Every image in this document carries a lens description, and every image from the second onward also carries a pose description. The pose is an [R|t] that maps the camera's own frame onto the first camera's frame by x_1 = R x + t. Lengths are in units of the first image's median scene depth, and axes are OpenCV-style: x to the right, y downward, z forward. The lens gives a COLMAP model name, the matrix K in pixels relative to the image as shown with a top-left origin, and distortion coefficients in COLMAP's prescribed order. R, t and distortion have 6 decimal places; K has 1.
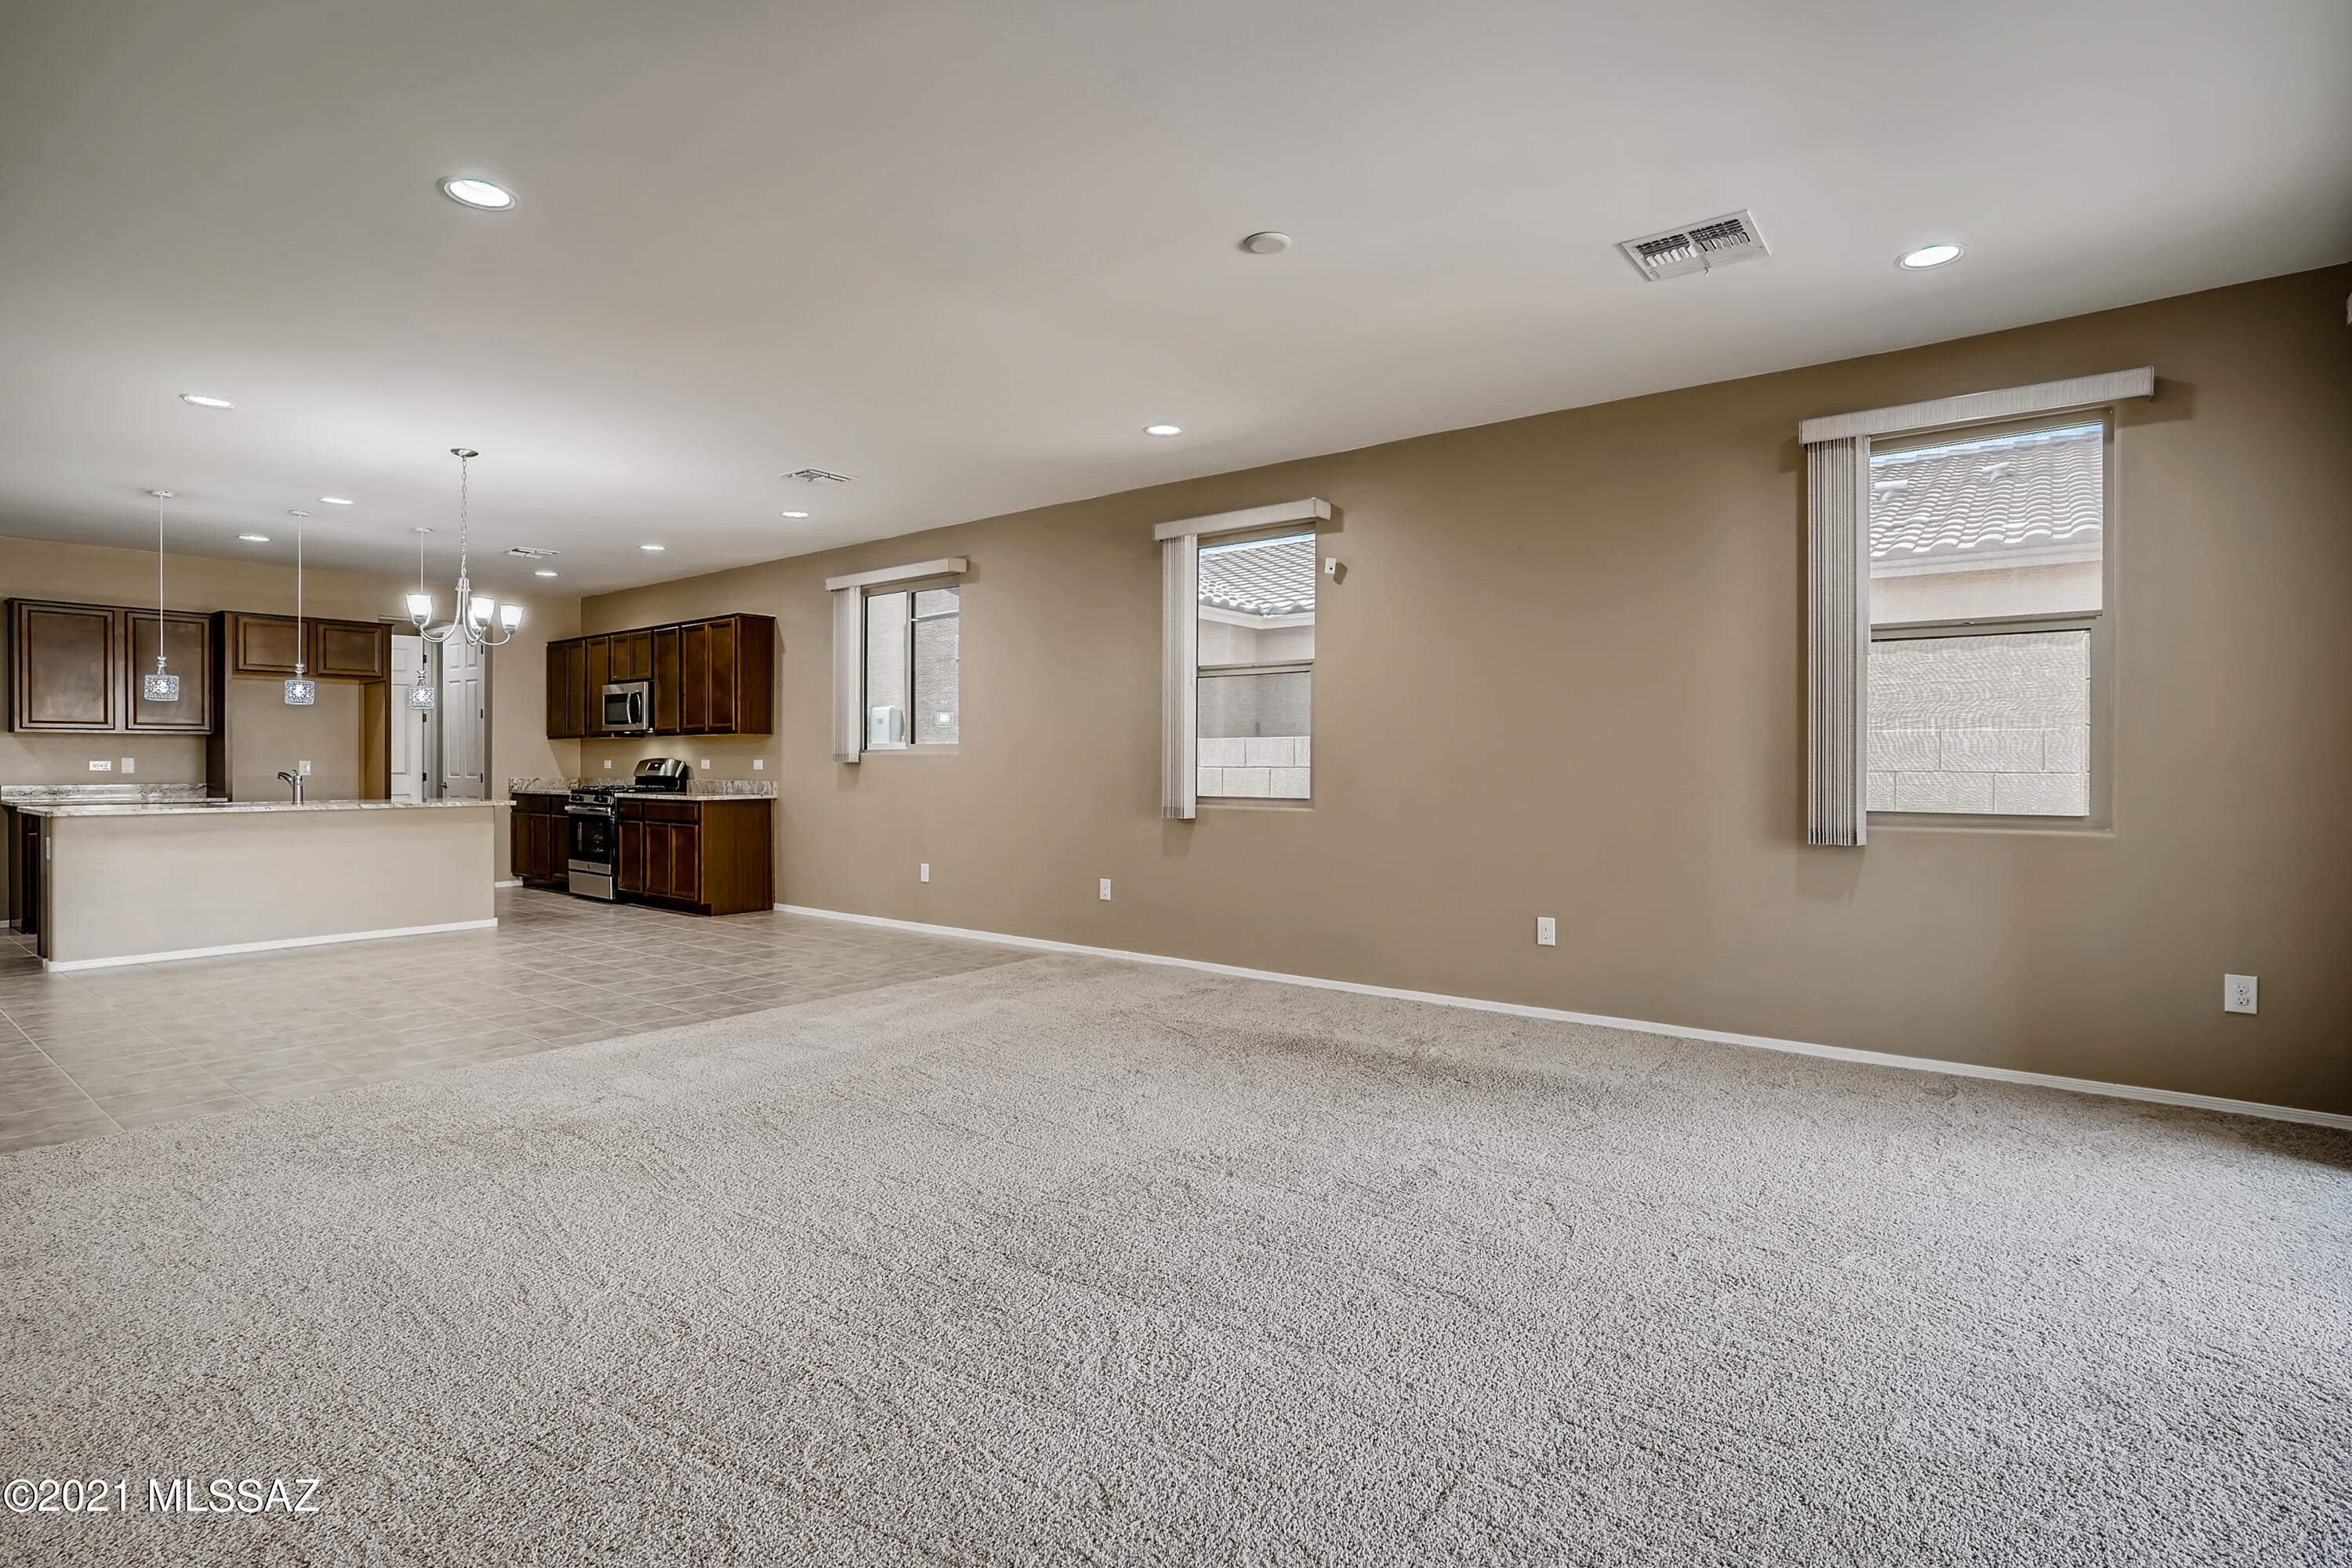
lens RADIAL K [[1152.5, 0, 1179.8], [0, 1152.5, 765.4], [0, 0, 1]] dist [-0.037357, 0.020925]
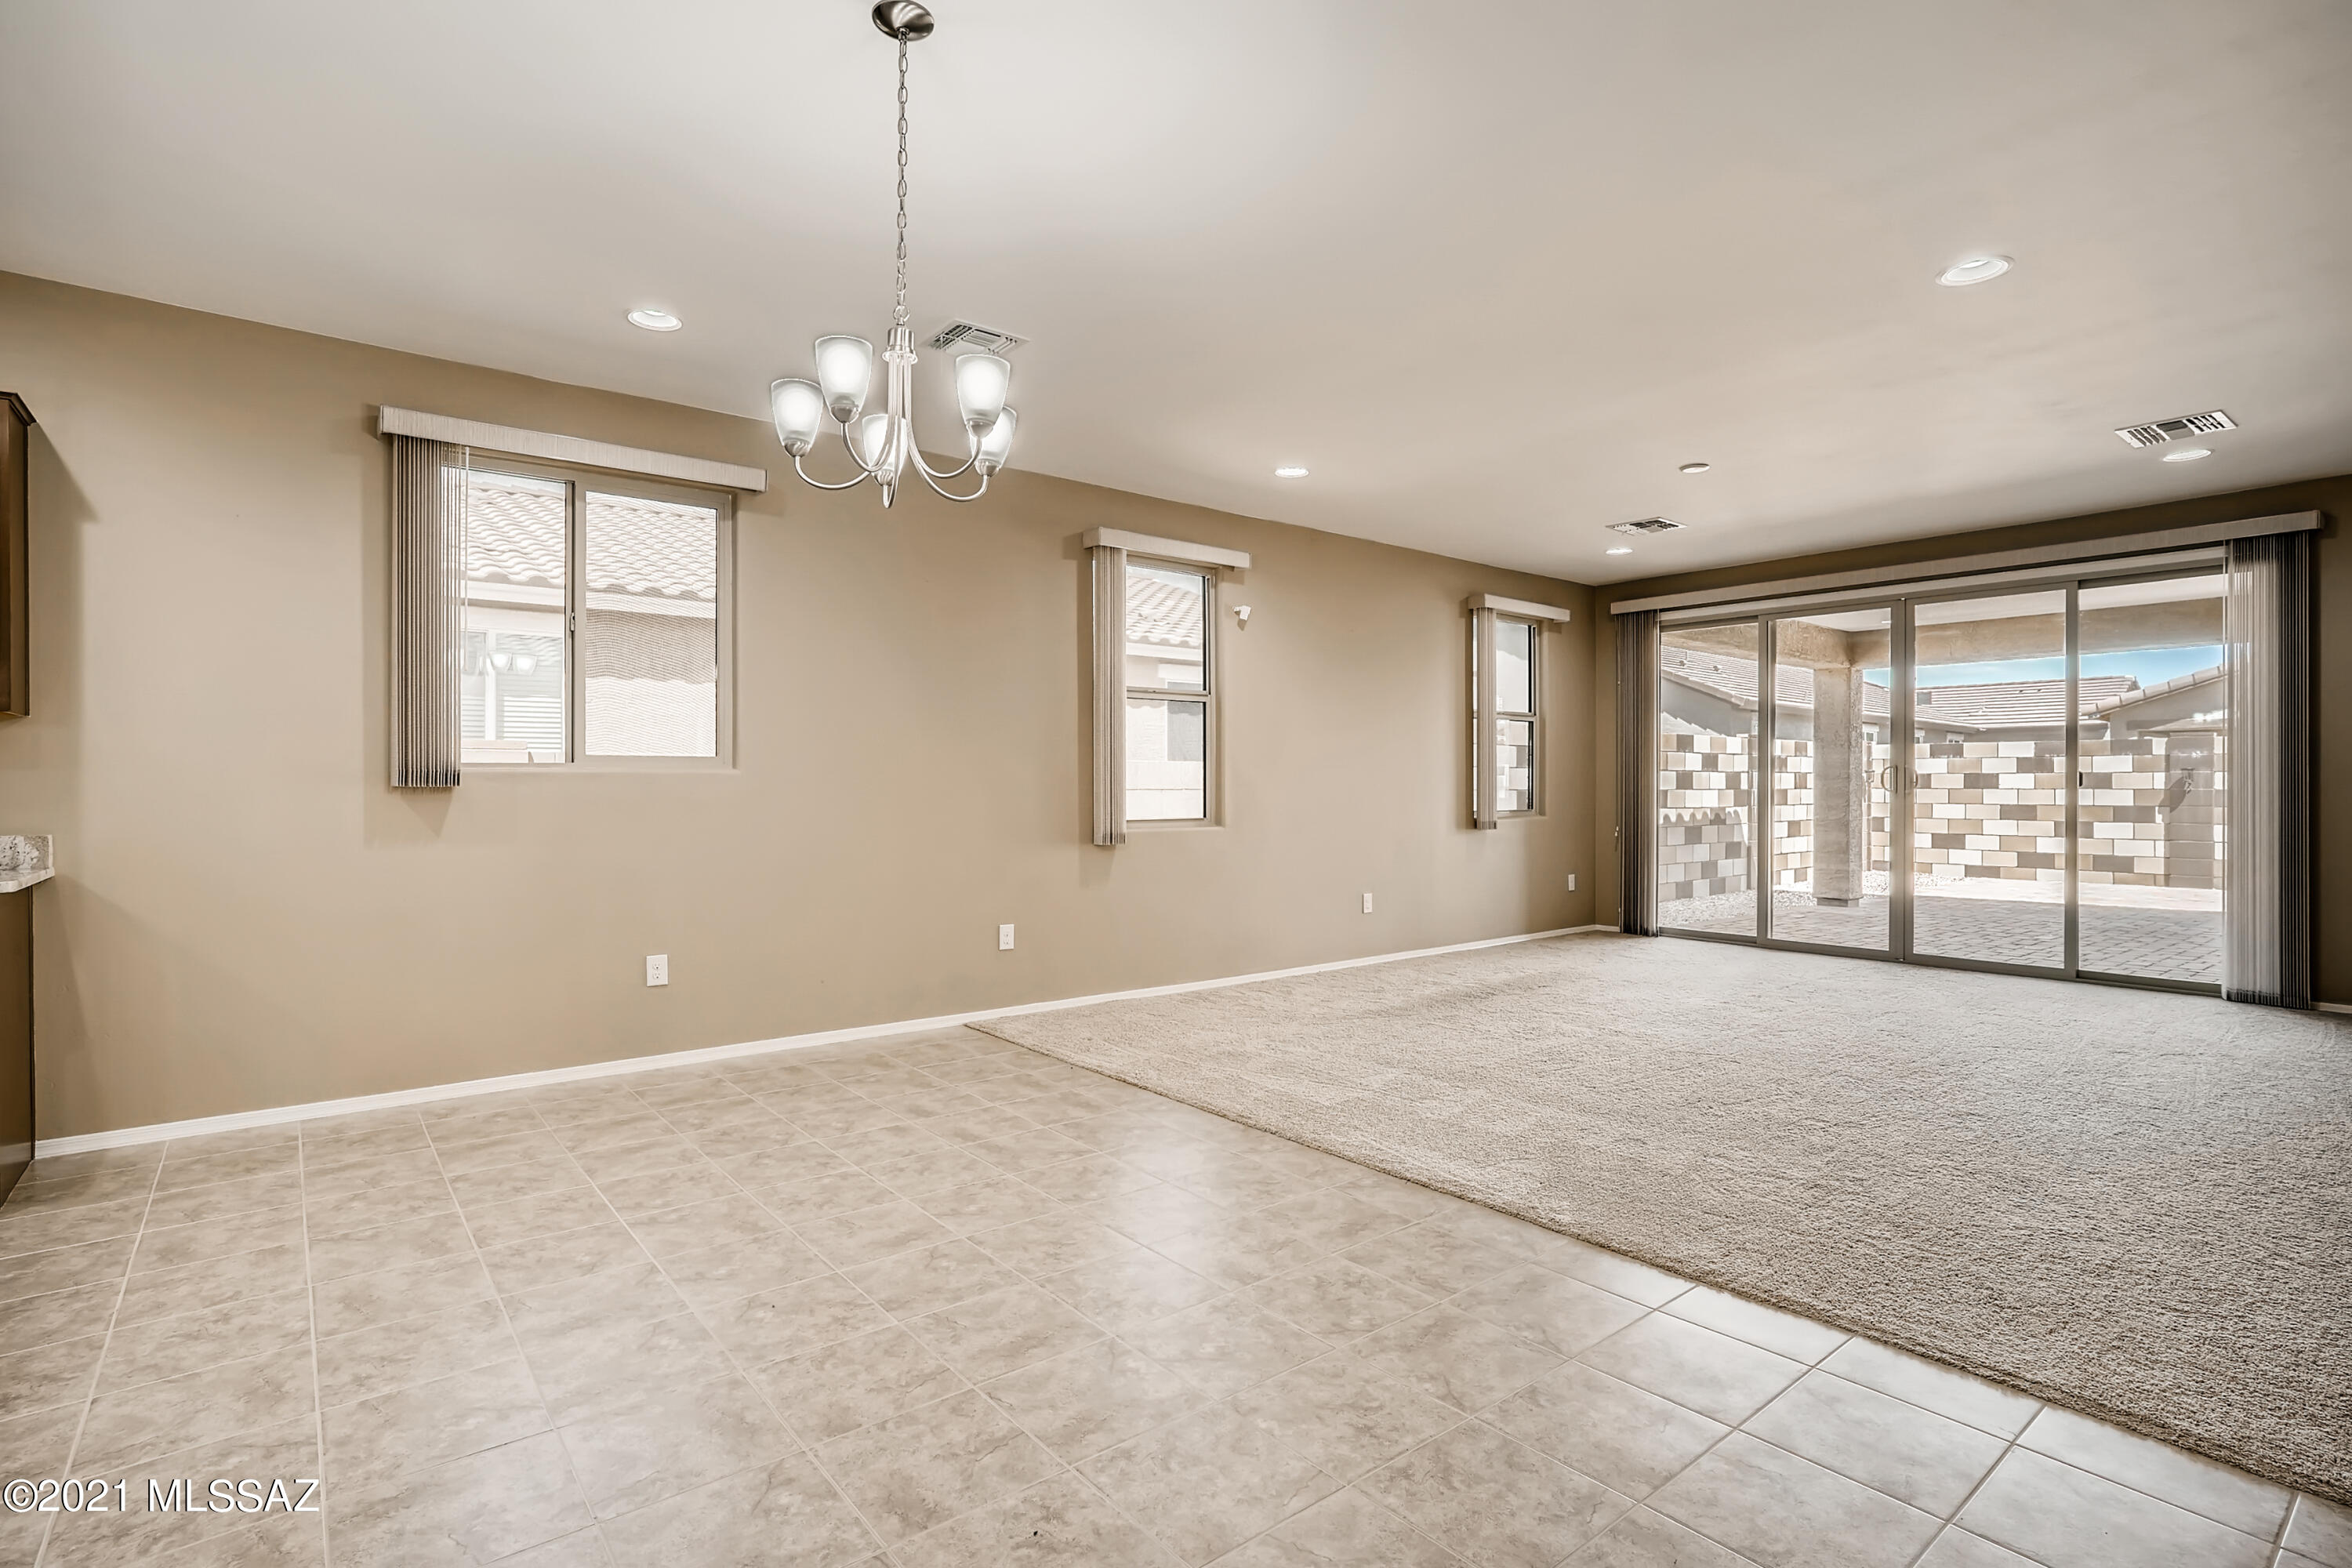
lens RADIAL K [[1152.5, 0, 1172.6], [0, 1152.5, 790.2], [0, 0, 1]] dist [-0.037357, 0.020925]
pose [[0.218629, -0.005243, 0.975794, -0.656479], [0.004319, 0.999981, 0.004405, -0.001683], [-0.975799, 0.003251, 0.218647, 0.535854]]
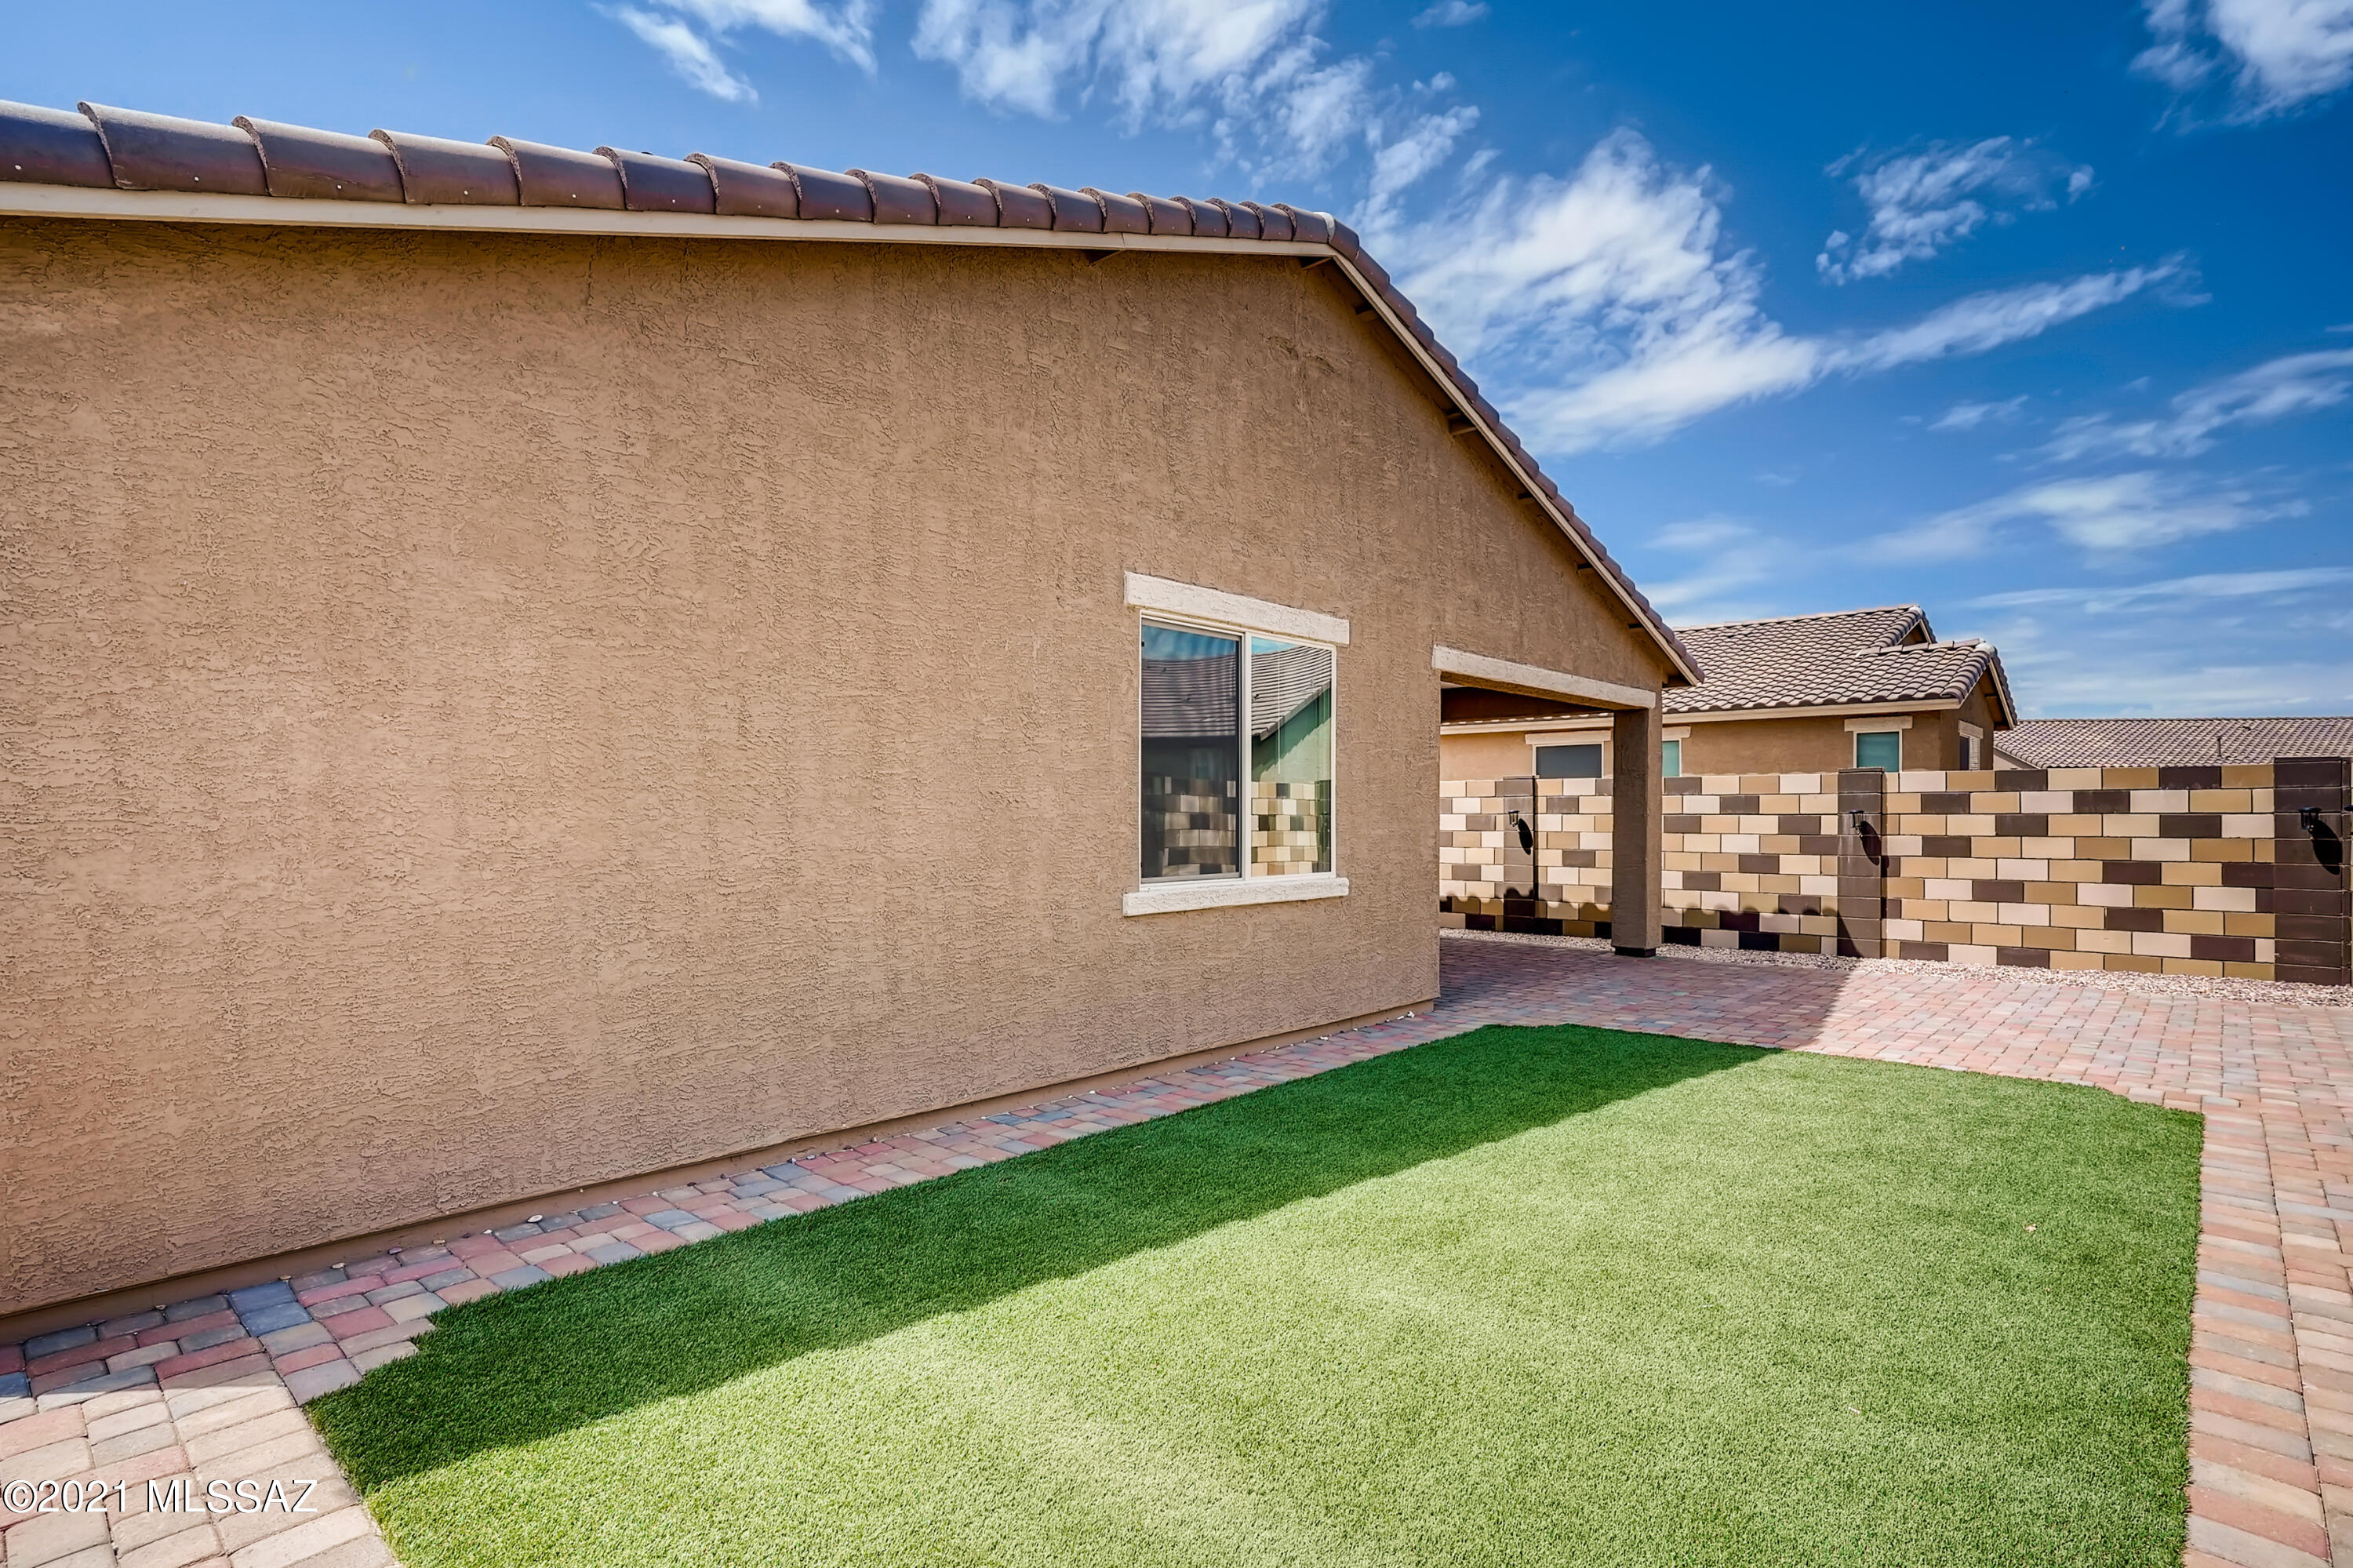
lens RADIAL K [[1153.0, 0, 1171.6], [0, 1153.0, 824.4], [0, 0, 1]] dist [-0.037357, 0.020925]
pose [[0.997074, 0.000694, -0.076437, 0.395983], [-0.000589, 0.999999, 0.001396, -0.006272], [0.076438, -0.001346, 0.997073, -1.270049]]
